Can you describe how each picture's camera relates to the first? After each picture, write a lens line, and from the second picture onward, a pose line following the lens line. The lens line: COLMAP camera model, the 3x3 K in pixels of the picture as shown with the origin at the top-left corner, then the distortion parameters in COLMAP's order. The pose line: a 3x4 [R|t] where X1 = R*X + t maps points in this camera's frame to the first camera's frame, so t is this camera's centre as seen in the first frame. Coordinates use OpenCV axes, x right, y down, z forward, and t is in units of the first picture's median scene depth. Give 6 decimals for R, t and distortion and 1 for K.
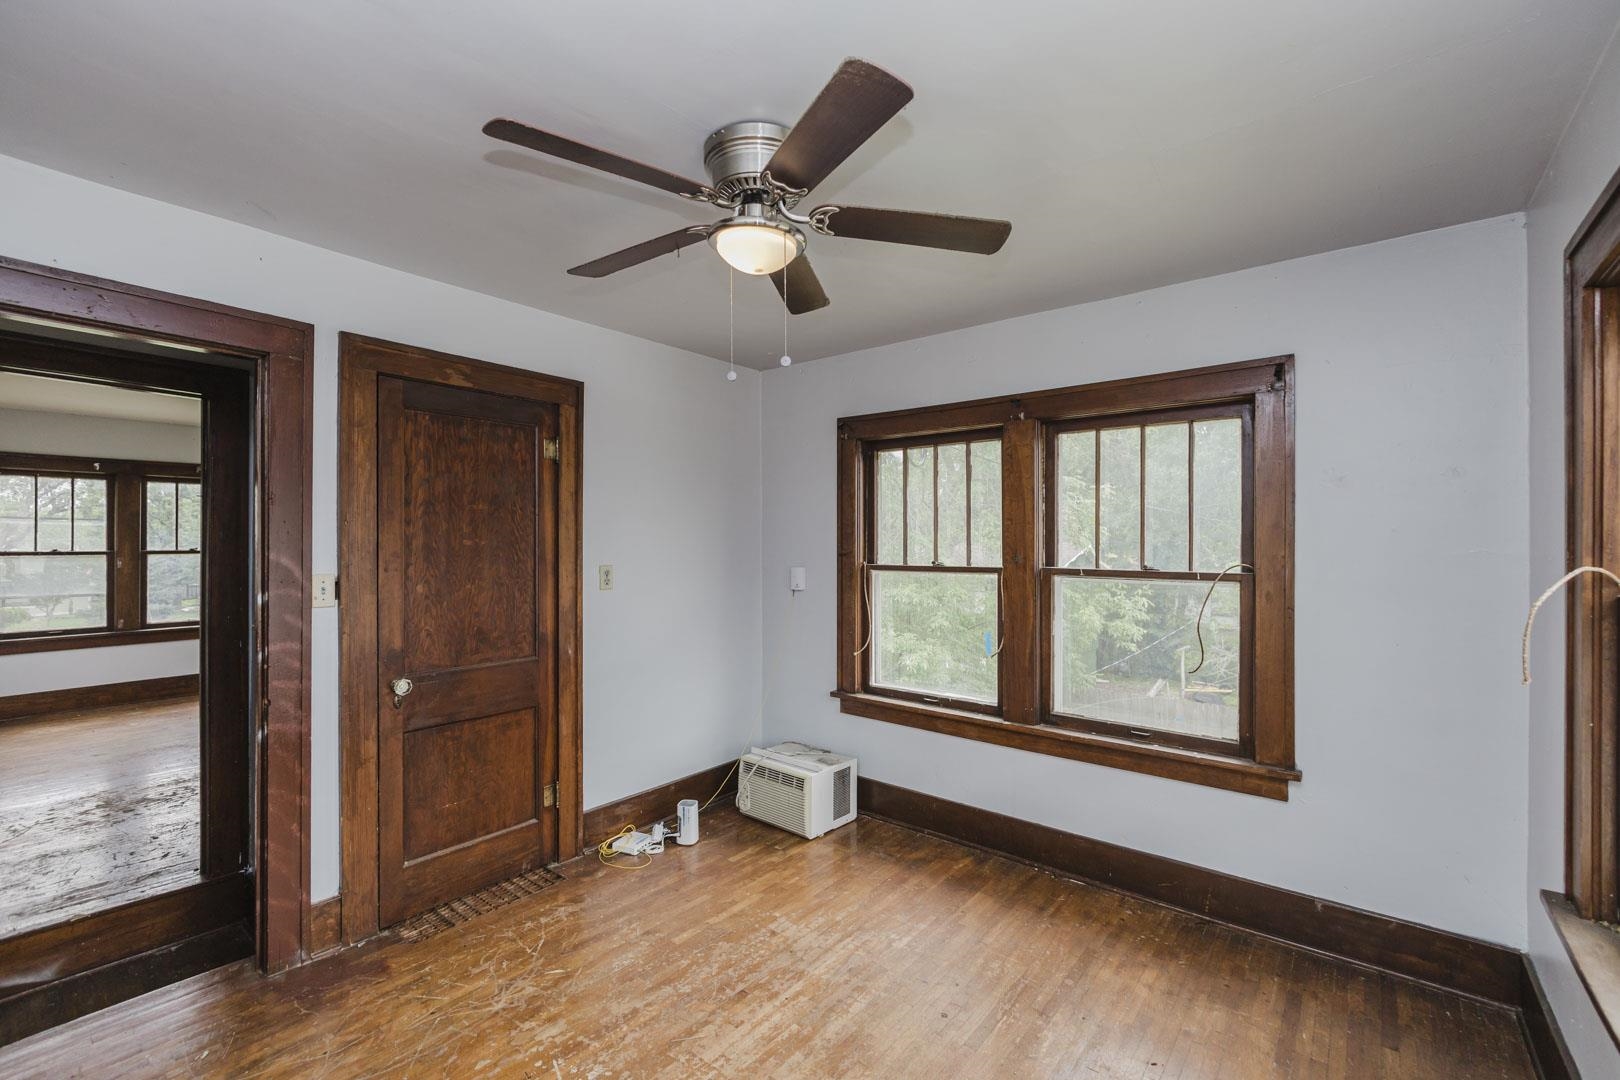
lens RADIAL K [[704.6, 0, 806.3], [0, 704.6, 546.4], [0, 0, 1]] dist [0.006137, 0.000259]
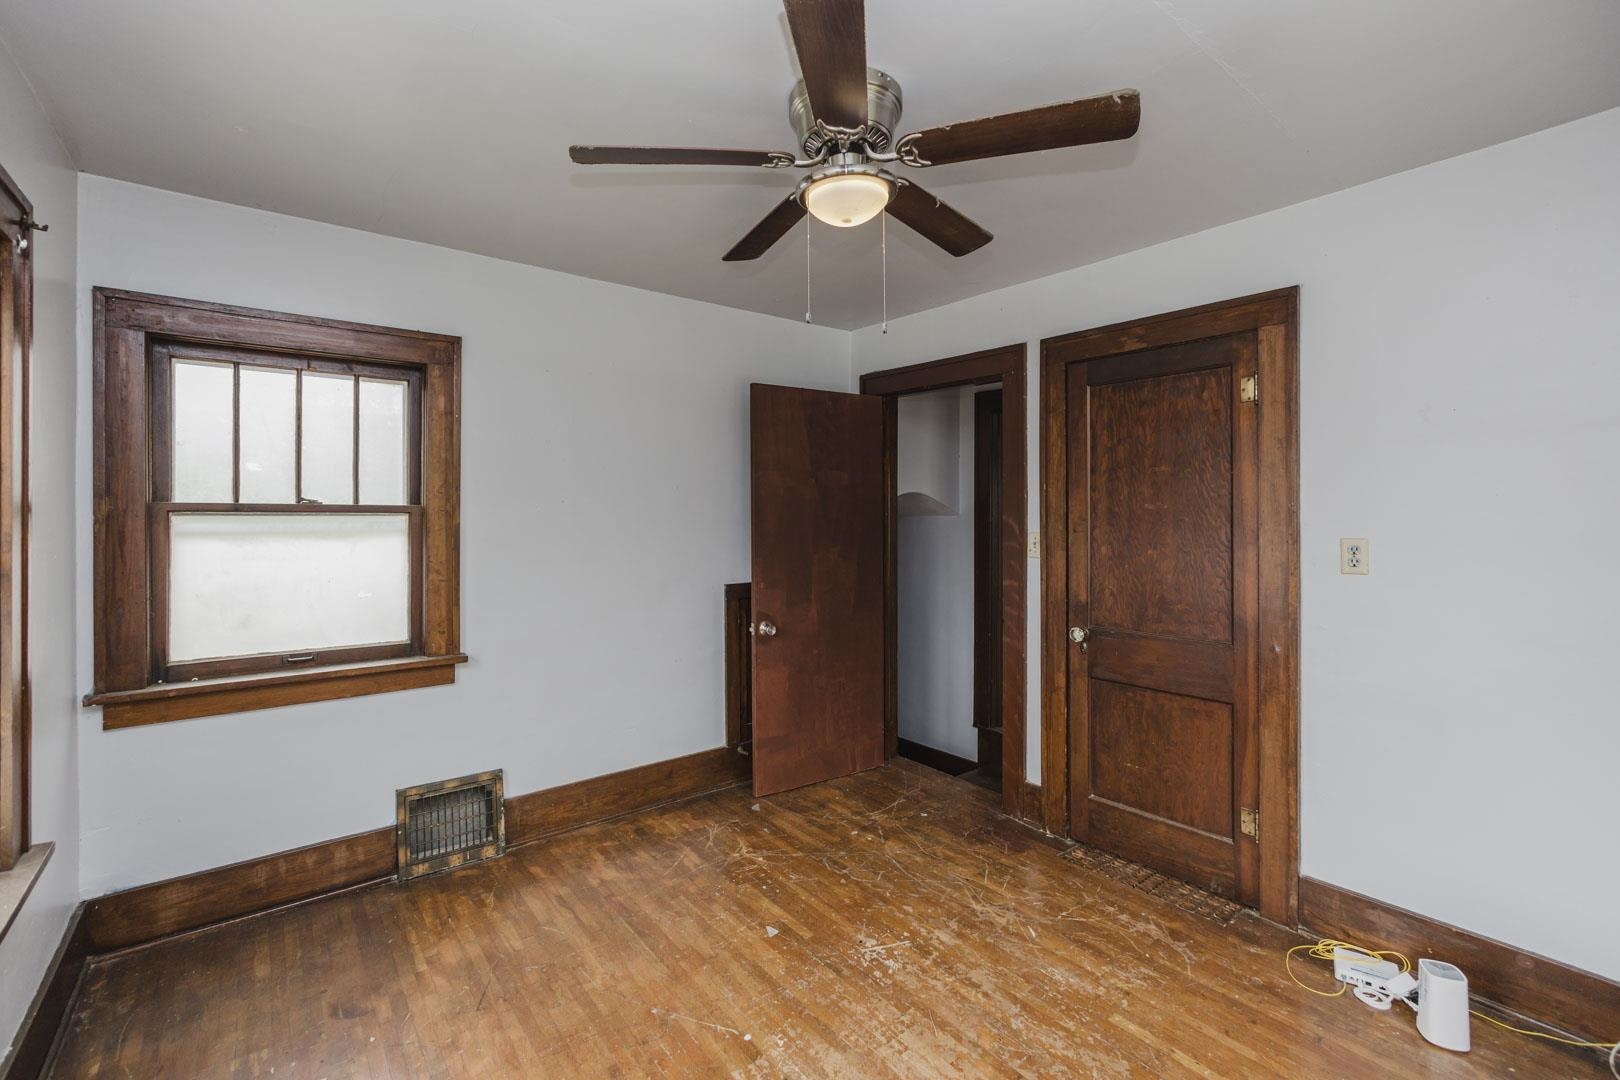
lens RADIAL K [[704.6, 0, 799.0], [0, 704.6, 520.9], [0, 0, 1]] dist [0.006137, 0.000259]
pose [[-0.213102, 0.010812, -0.976970, 0.570870], [-0.003265, 0.999925, 0.011778, 0.004383], [0.977024, 0.005699, -0.213051, 0.730769]]
